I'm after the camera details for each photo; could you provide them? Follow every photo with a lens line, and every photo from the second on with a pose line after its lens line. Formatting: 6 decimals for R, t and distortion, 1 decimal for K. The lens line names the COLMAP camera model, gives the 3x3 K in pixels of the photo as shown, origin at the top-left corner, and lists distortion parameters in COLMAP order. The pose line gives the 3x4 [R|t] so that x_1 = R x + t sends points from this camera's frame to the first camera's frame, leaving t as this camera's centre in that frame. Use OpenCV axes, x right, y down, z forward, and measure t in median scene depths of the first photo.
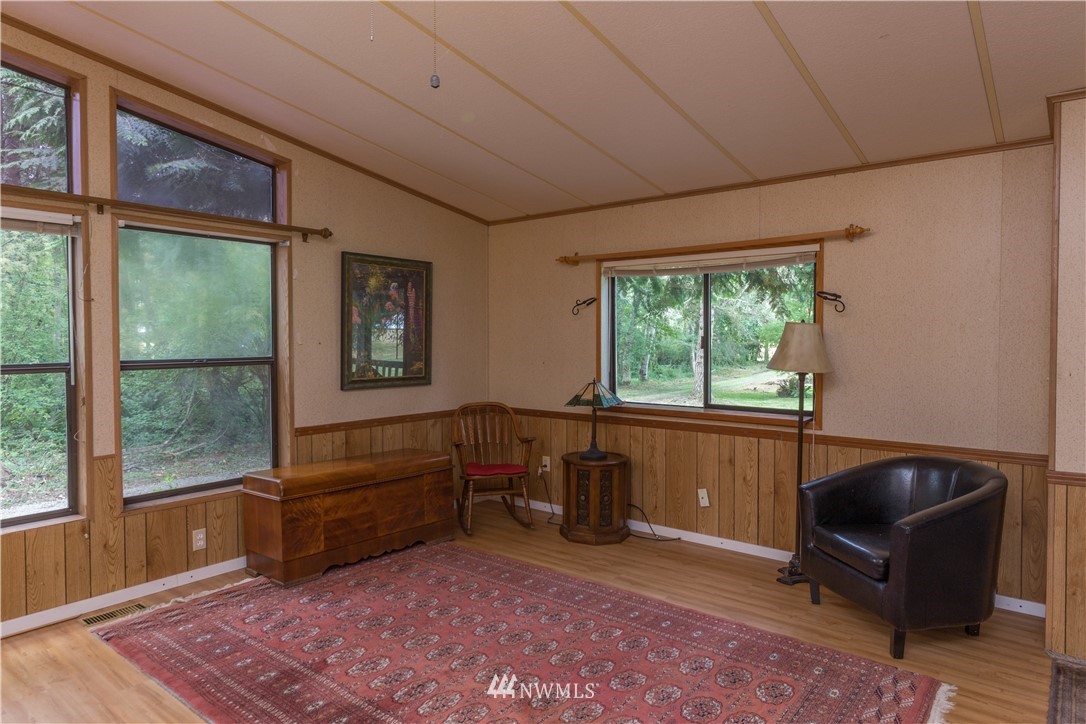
lens RADIAL K [[649.4, 0, 543.7], [0, 649.4, 357.5], [0, 0, 1]] dist [-0.003730, 0.000865]
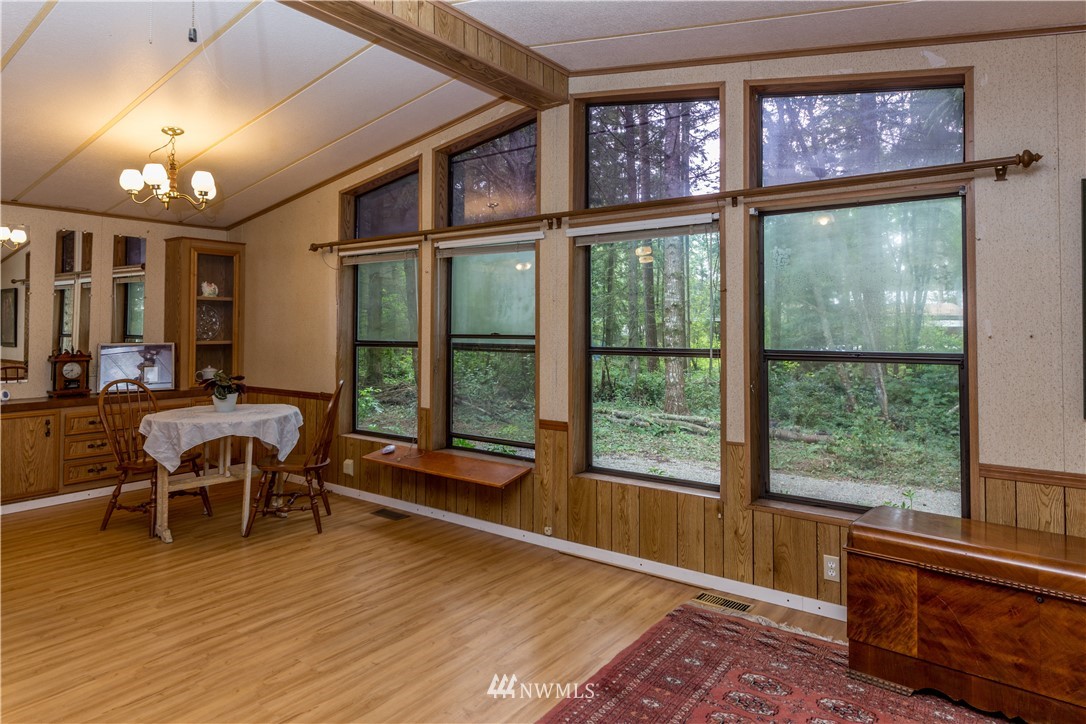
lens RADIAL K [[649.4, 0, 560.6], [0, 649.4, 309.9], [0, 0, 1]] dist [-0.003730, 0.000865]
pose [[0.039023, -0.025215, -0.998920, 0.334361], [-0.035230, 0.999025, -0.026593, -0.019140], [0.998617, 0.036230, 0.038097, 0.684852]]
